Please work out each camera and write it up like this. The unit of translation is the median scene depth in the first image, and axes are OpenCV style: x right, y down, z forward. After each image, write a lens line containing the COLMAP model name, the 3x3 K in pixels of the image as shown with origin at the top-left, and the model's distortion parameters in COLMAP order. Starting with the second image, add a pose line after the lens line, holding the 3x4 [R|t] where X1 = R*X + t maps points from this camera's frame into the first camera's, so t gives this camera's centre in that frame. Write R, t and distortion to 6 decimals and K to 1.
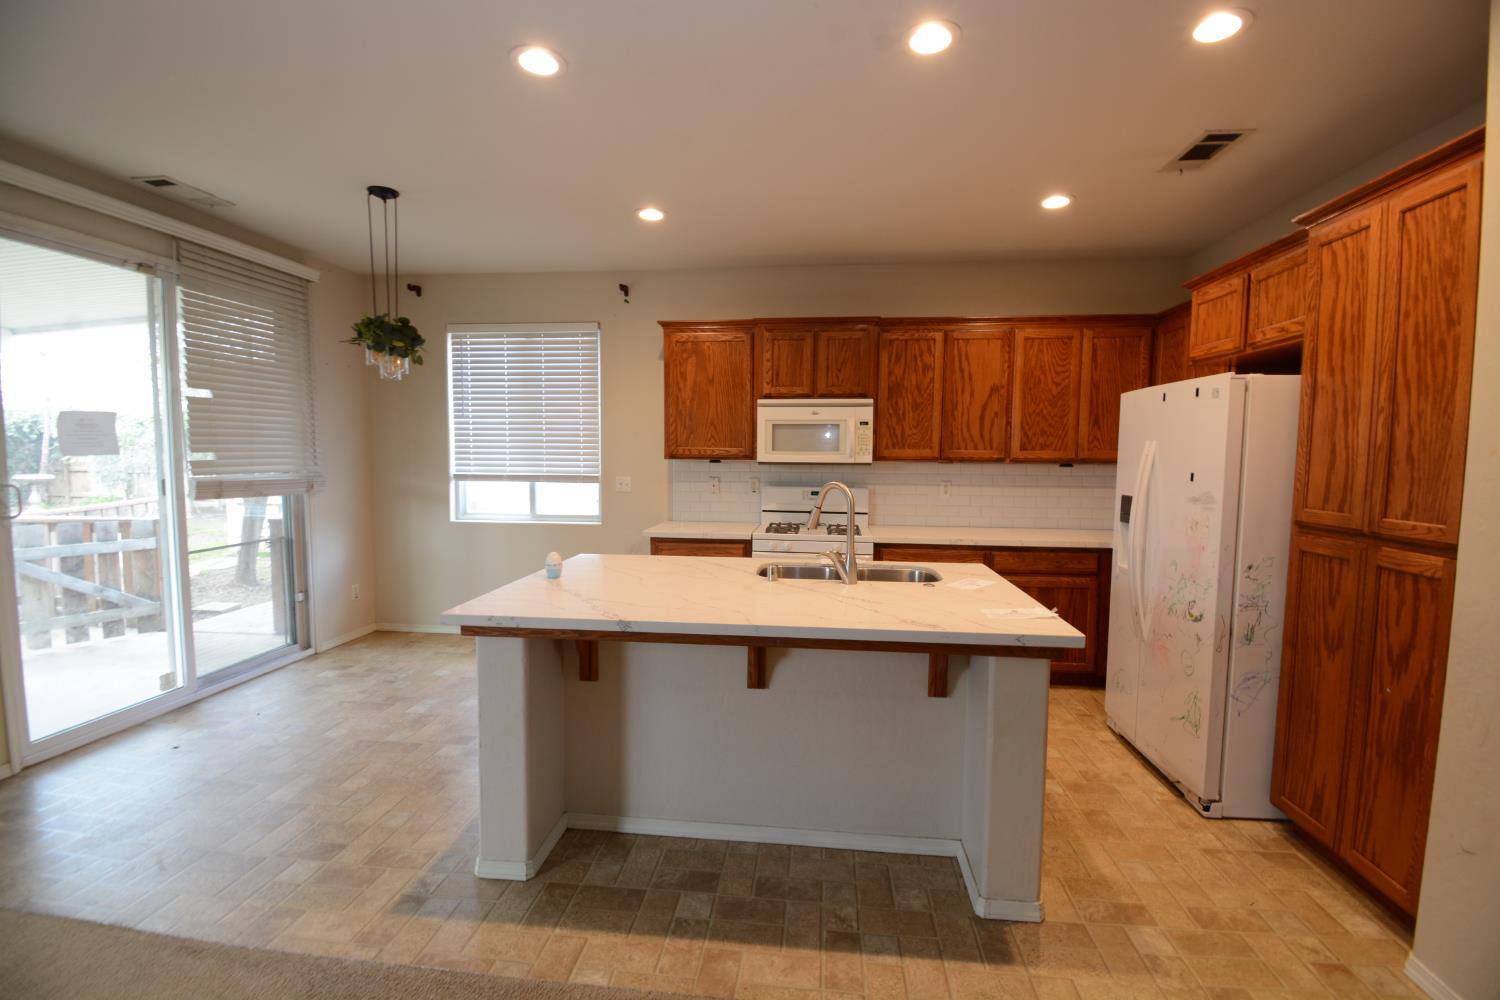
lens RADIAL K [[655.2, 0, 752.8], [0, 655.2, 504.5], [0, 0, 1]] dist [-0.016438, -0.000700]
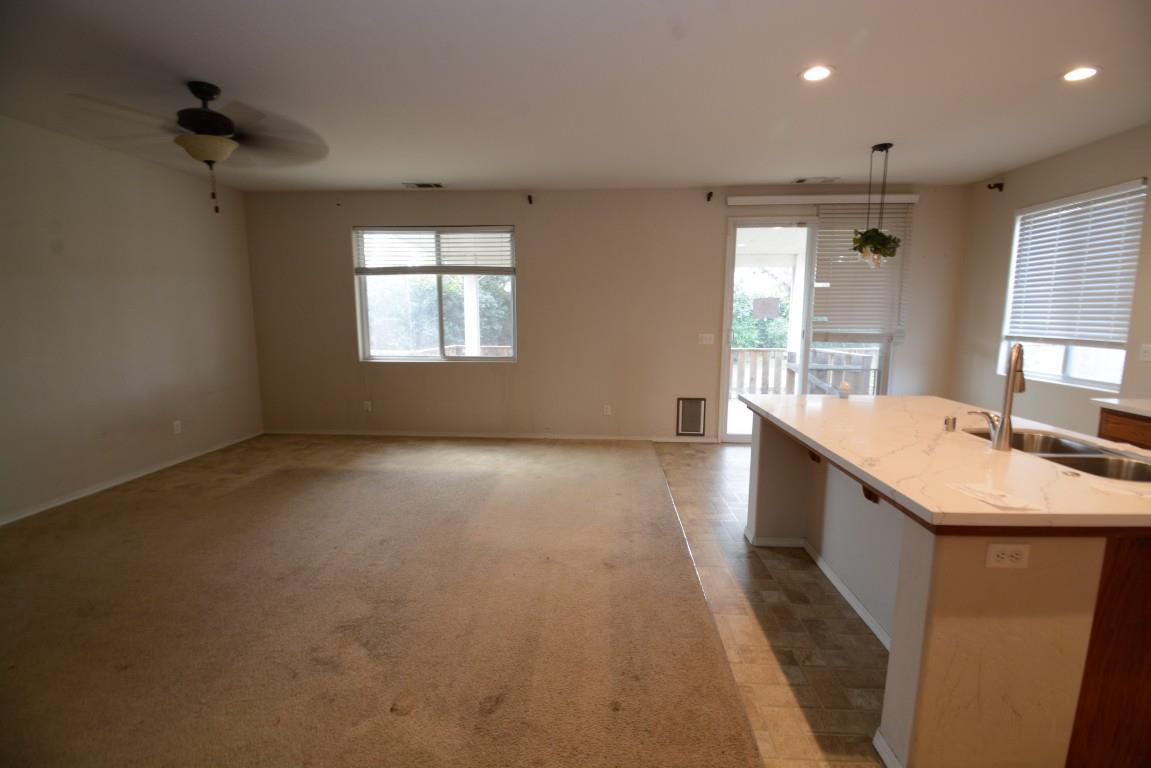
lens RADIAL K [[502.8, 0, 577.6], [0, 502.8, 387.5], [0, 0, 1]] dist [-0.016438, -0.000700]
pose [[0.046247, 0.135497, -0.989698, 0.616573], [-0.079655, 0.988103, 0.131556, -0.012968], [0.995749, 0.072750, 0.056489, 0.239836]]
